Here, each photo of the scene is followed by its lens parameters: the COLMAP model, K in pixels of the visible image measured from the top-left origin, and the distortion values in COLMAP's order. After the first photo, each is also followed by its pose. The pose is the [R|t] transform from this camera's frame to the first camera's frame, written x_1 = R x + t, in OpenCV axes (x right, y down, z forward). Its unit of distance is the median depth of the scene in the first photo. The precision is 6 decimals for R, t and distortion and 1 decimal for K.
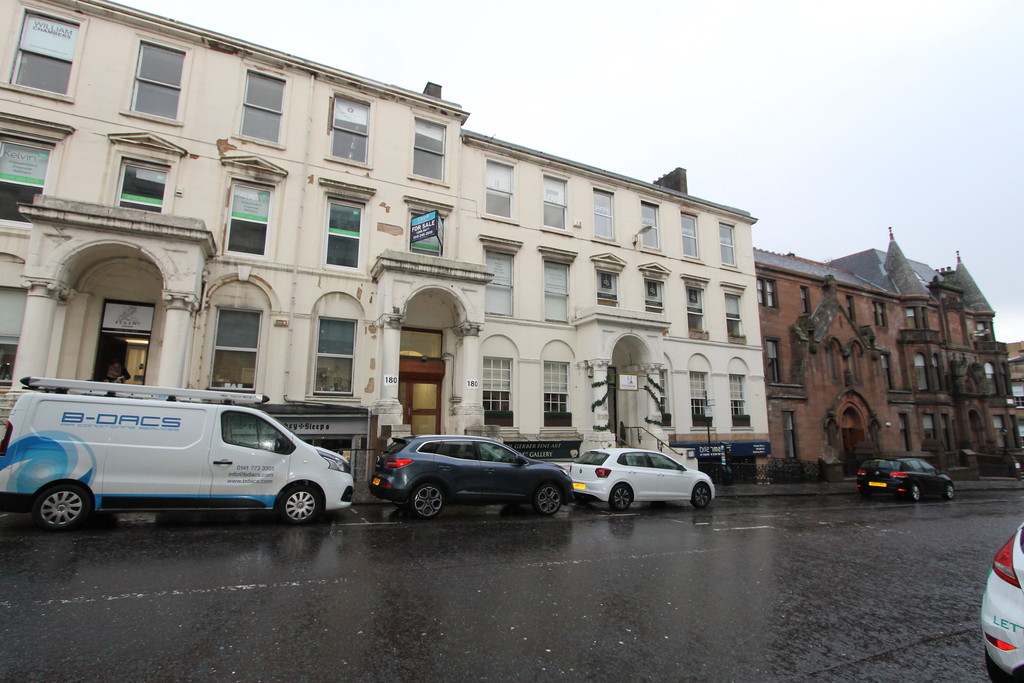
lens RADIAL K [[482.5, 0, 512.0], [0, 482.5, 341.5], [0, 0, 1]] dist [-0.027087, 0.006938]
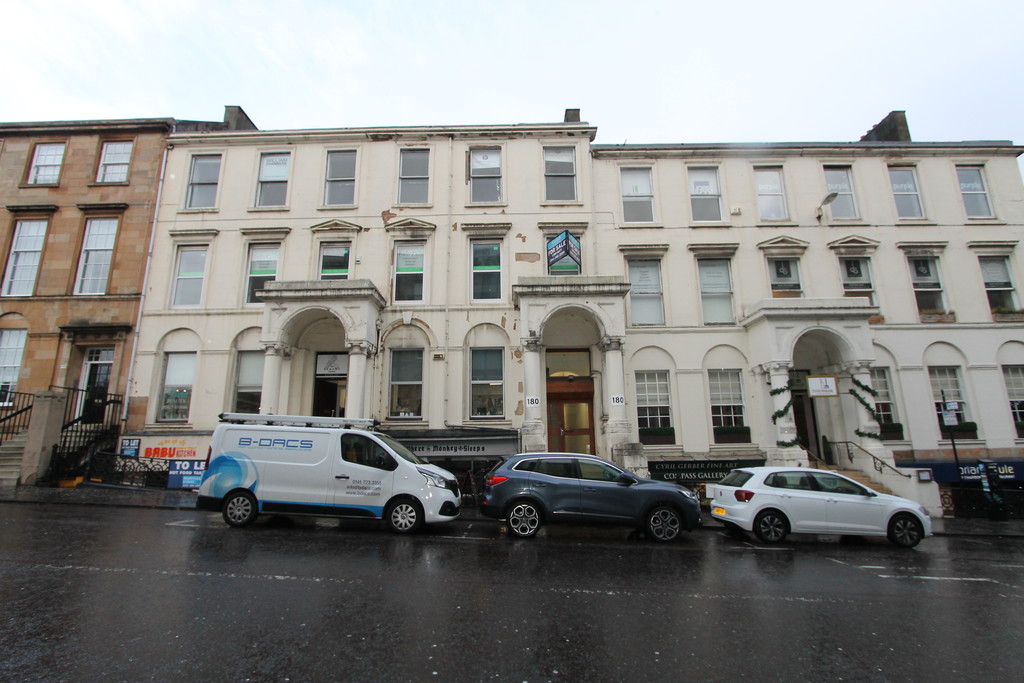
lens RADIAL K [[482.5, 0, 512.0], [0, 482.5, 341.5], [0, 0, 1]] dist [-0.027087, 0.006938]
pose [[0.891070, -0.114687, -0.439137, 0.158822], [0.093449, 0.993177, -0.069762, 0.018842], [0.444141, 0.021126, 0.895708, 0.050044]]
